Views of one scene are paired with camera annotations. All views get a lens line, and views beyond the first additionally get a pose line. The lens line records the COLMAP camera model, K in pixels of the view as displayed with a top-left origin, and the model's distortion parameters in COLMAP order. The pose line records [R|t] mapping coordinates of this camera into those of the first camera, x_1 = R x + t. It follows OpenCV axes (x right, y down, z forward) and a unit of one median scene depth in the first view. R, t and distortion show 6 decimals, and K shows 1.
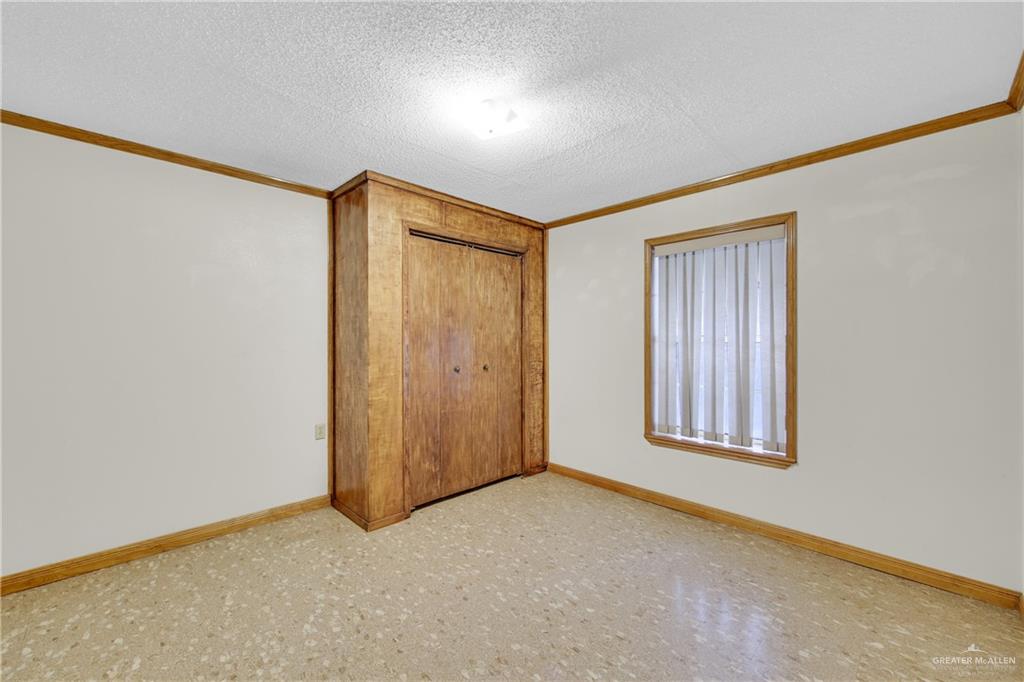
lens RADIAL K [[411.9, 0, 509.4], [0, 411.9, 342.8], [0, 0, 1]] dist [-0.026115, 0.001158]
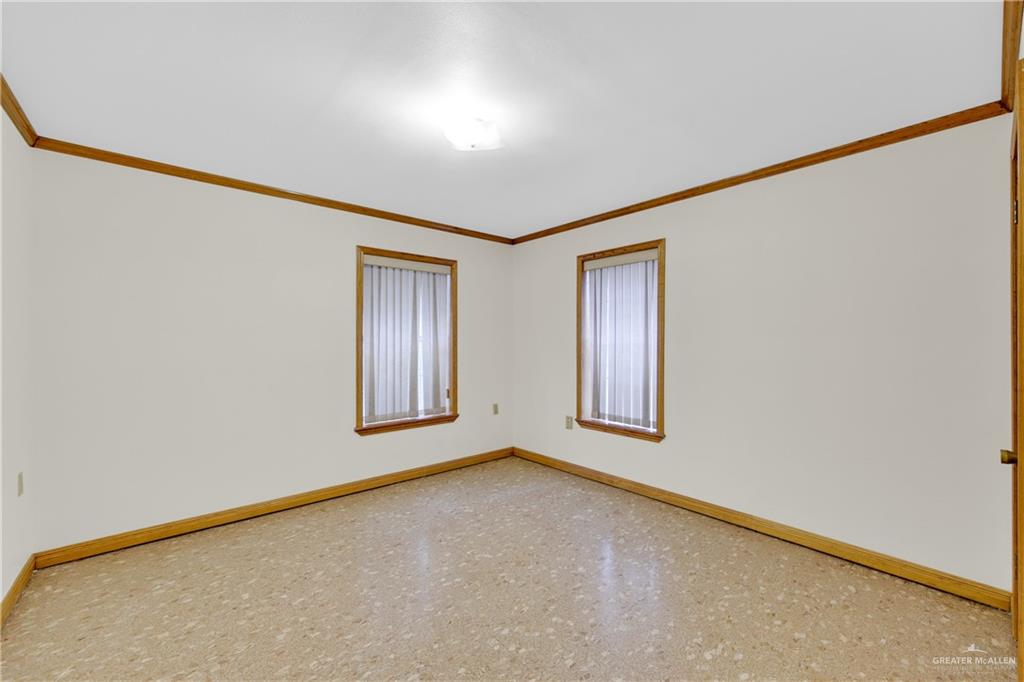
lens RADIAL K [[411.9, 0, 508.9], [0, 411.9, 340.4], [0, 0, 1]] dist [-0.026115, 0.001158]
pose [[0.998745, -0.000900, -0.050070, 0.194826], [0.000655, 0.999988, -0.004915, 0.000138], [0.050073, 0.004876, 0.998734, -0.207136]]
